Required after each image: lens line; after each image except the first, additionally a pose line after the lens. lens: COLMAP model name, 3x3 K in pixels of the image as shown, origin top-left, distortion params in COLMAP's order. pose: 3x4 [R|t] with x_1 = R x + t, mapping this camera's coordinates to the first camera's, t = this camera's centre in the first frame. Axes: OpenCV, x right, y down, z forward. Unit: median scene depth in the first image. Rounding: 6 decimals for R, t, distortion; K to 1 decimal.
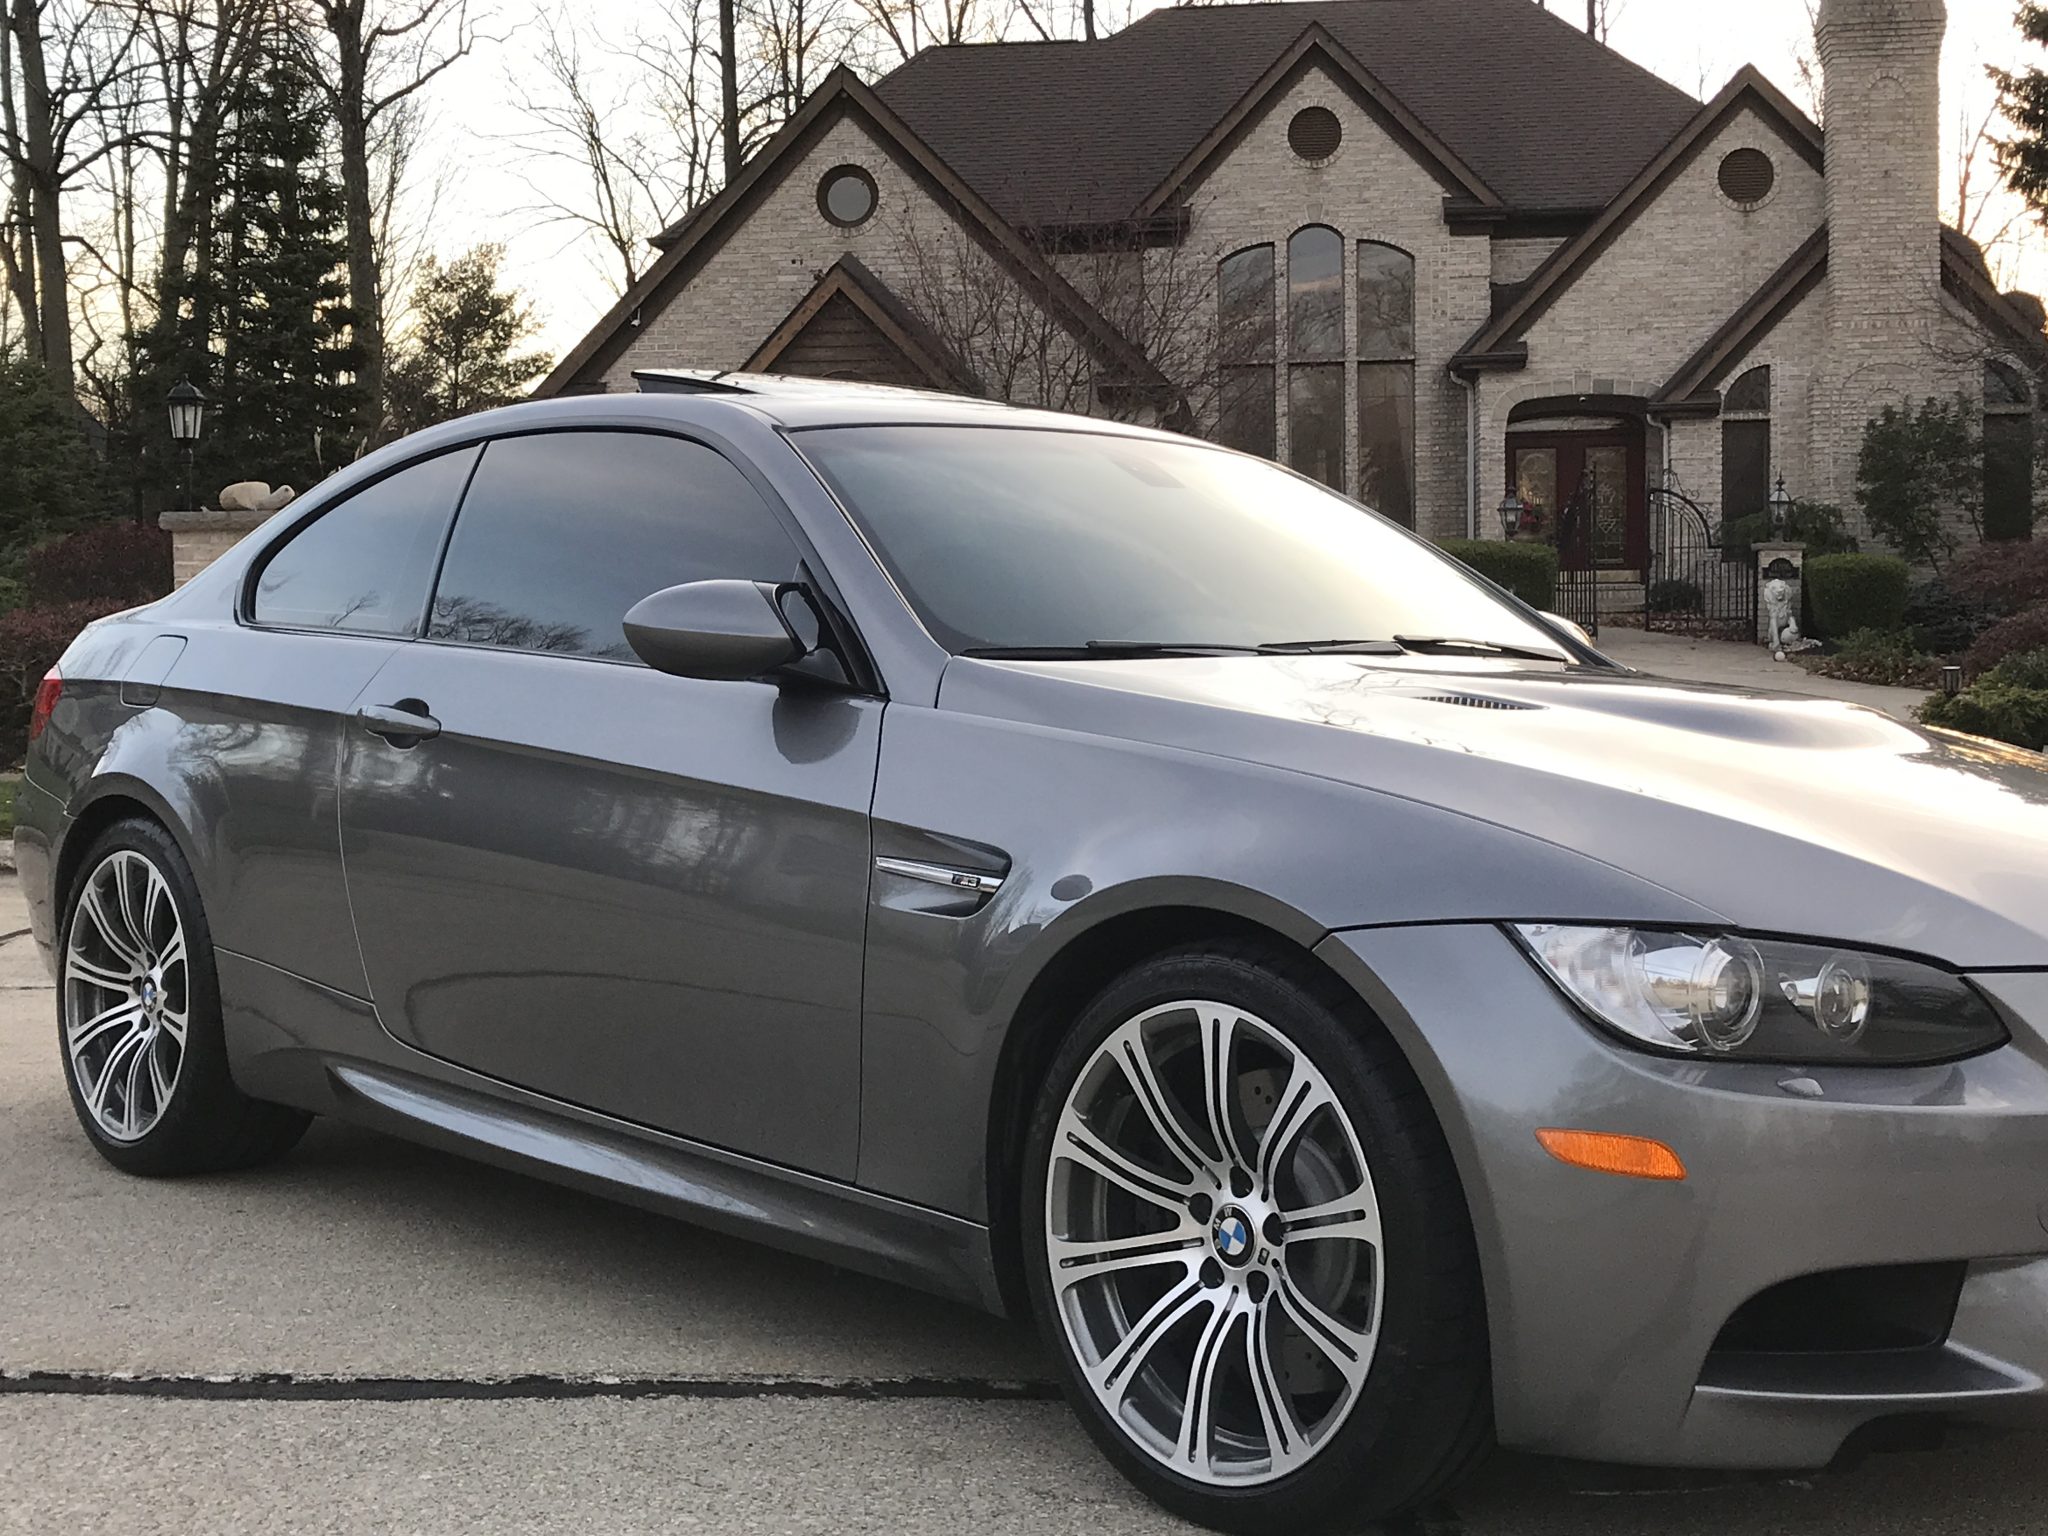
lens RADIAL K [[2867.0, 0, 1015.1], [0, 2867.0, 759.7], [0, 0, 1]] dist [0.173398, -0.644675]
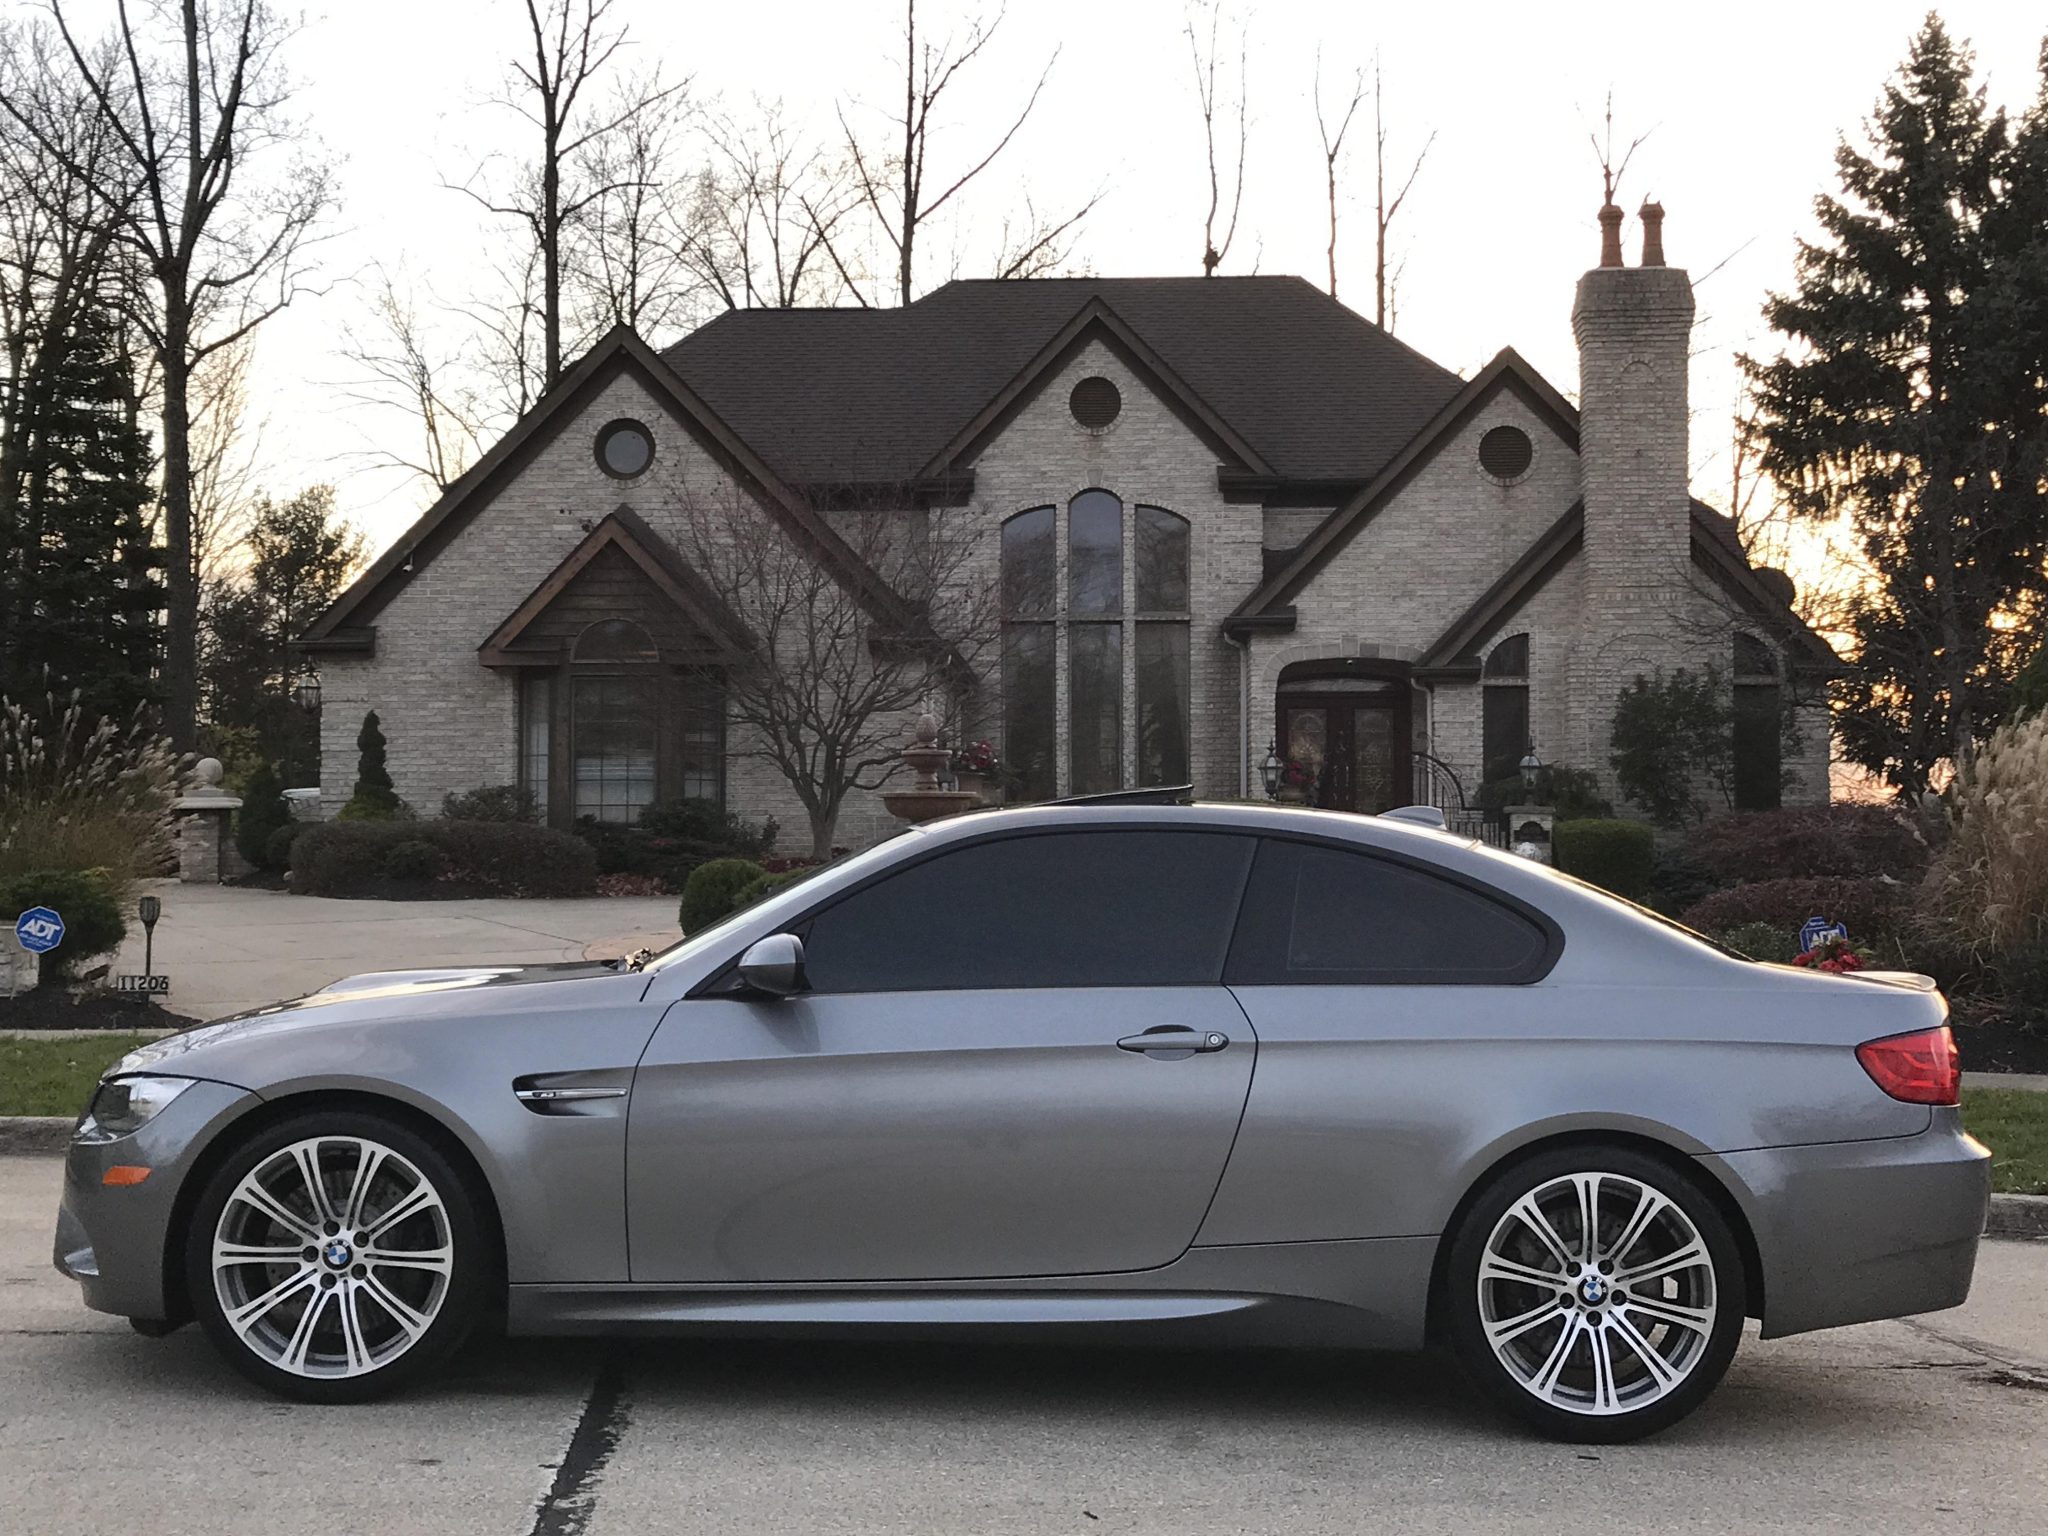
lens RADIAL K [[2736.6, 0, 1016.9], [0, 2736.6, 767.5], [0, 0, 1]] dist [0.210743, -0.833008]
pose [[0.998403, 0.016982, 0.053878, 0.025938], [-0.012557, 0.996600, -0.081433, -0.006082], [-0.055078, 0.080627, 0.995221, 0.034169]]
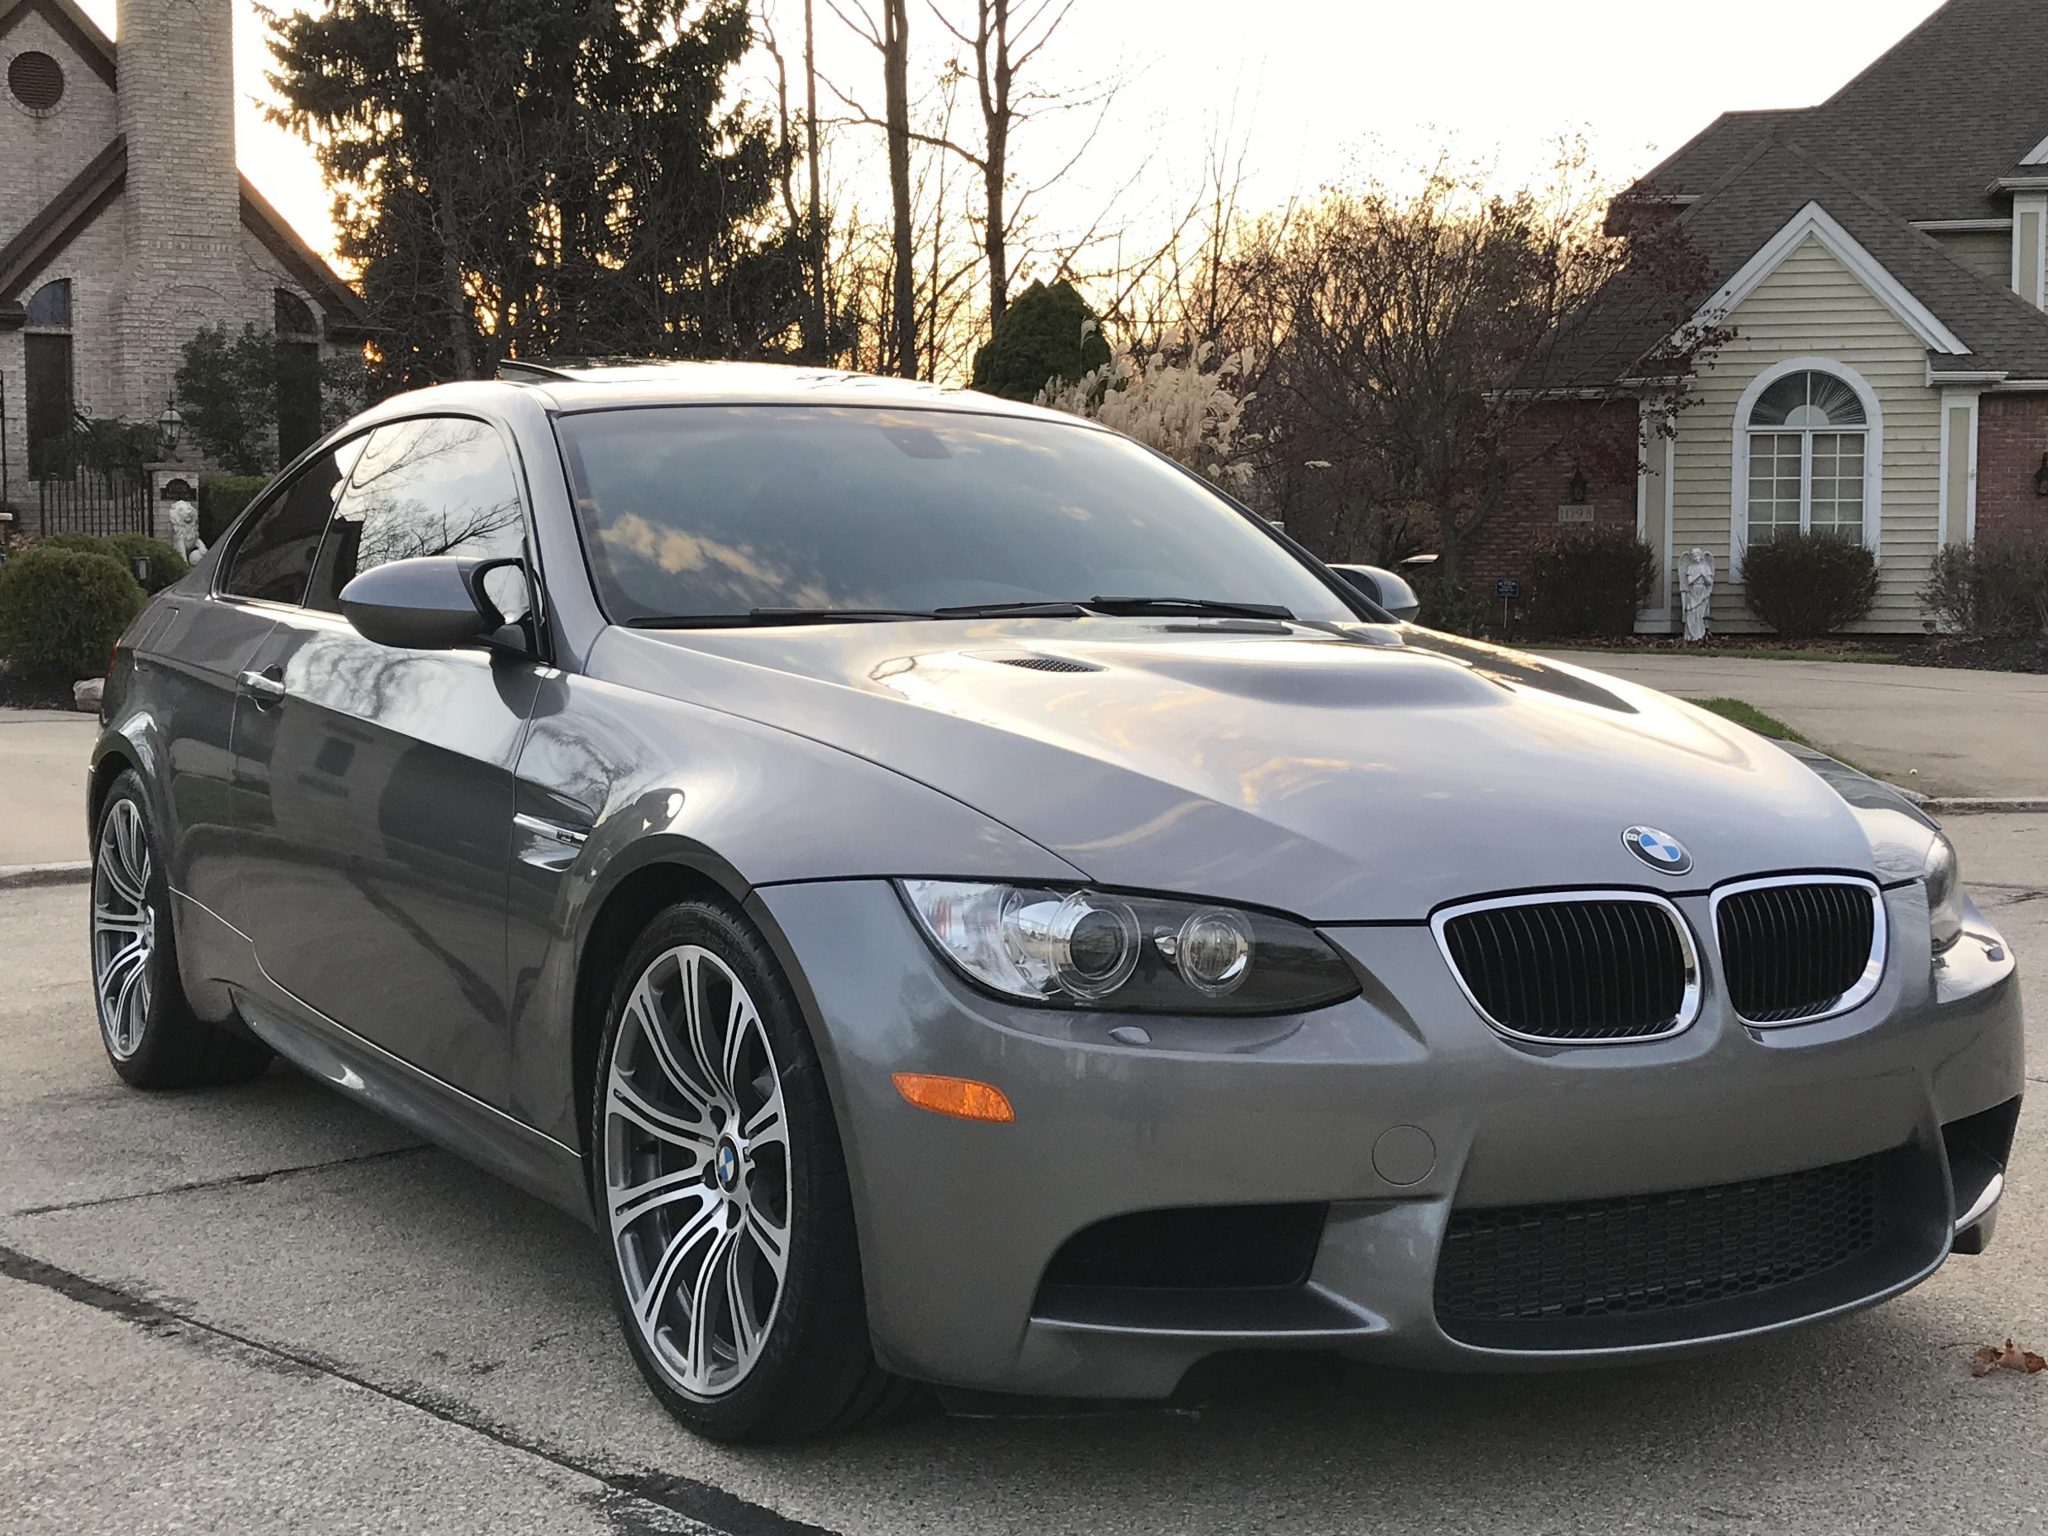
lens RADIAL K [[2693.9, 0, 1024.0], [0, 2693.9, 768.0], [0, 0, 1]] dist [0.006269, -0.061982]
pose [[0.730716, -0.052502, 0.680659, -0.131278], [0.027109, 0.998483, 0.047915, -0.006656], [-0.682143, -0.016561, 0.731031, 0.116831]]
